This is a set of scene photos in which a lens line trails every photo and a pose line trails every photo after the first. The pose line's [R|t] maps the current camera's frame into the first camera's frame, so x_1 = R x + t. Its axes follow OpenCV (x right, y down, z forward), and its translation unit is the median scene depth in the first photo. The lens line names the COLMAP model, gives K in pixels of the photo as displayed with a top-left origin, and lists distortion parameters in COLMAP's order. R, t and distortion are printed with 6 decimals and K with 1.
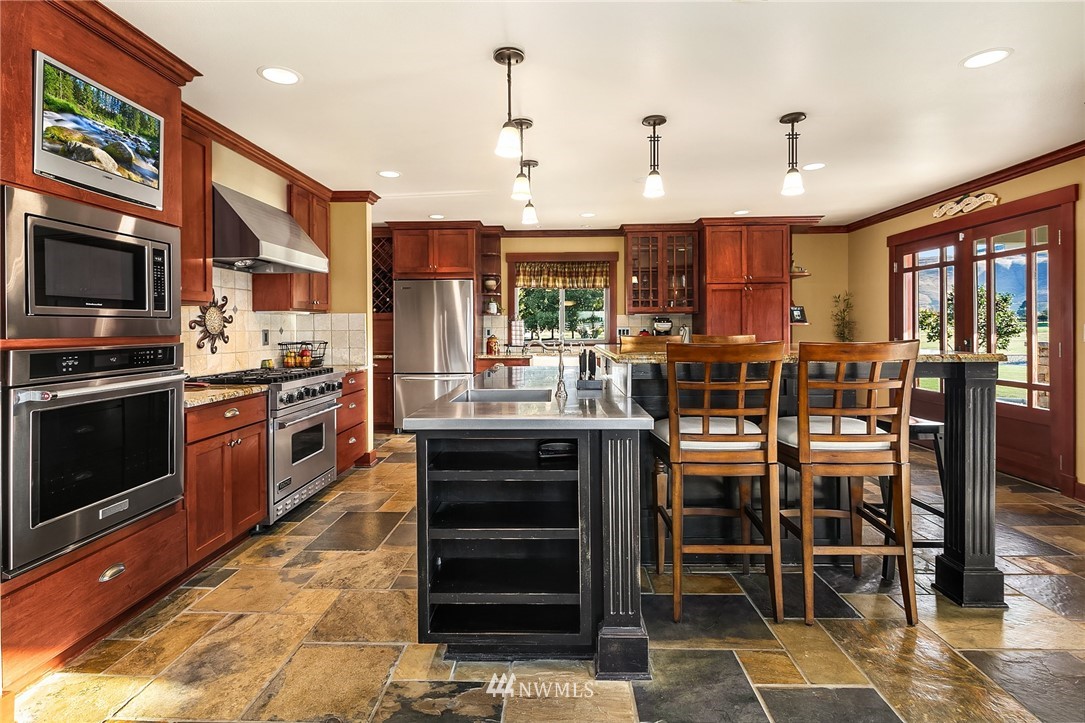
lens RADIAL K [[534.2, 0, 541.0], [0, 534.2, 328.8], [0, 0, 1]] dist [-0.002443, -0.001055]
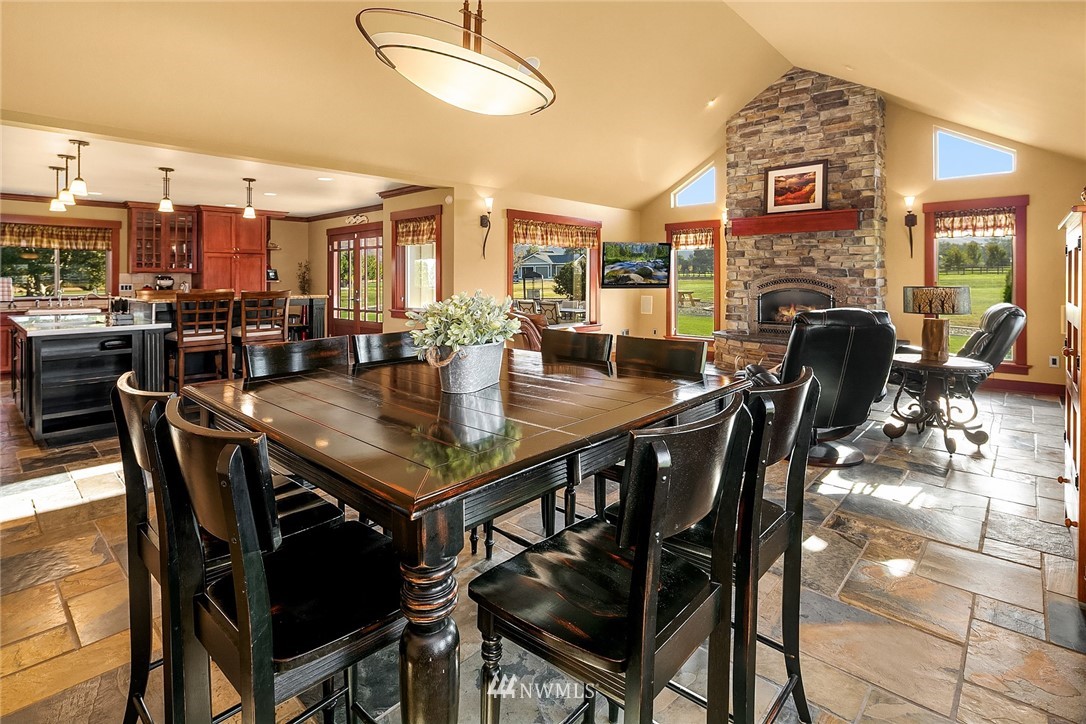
lens RADIAL K [[528.6, 0, 541.9], [0, 528.6, 278.7], [0, 0, 1]] dist [-0.001142, -0.000360]
pose [[0.653203, 0.004773, 0.757168, -0.239503], [0.000649, 0.999976, -0.006863, -0.008751], [-0.757182, 0.004974, 0.653185, -0.873151]]
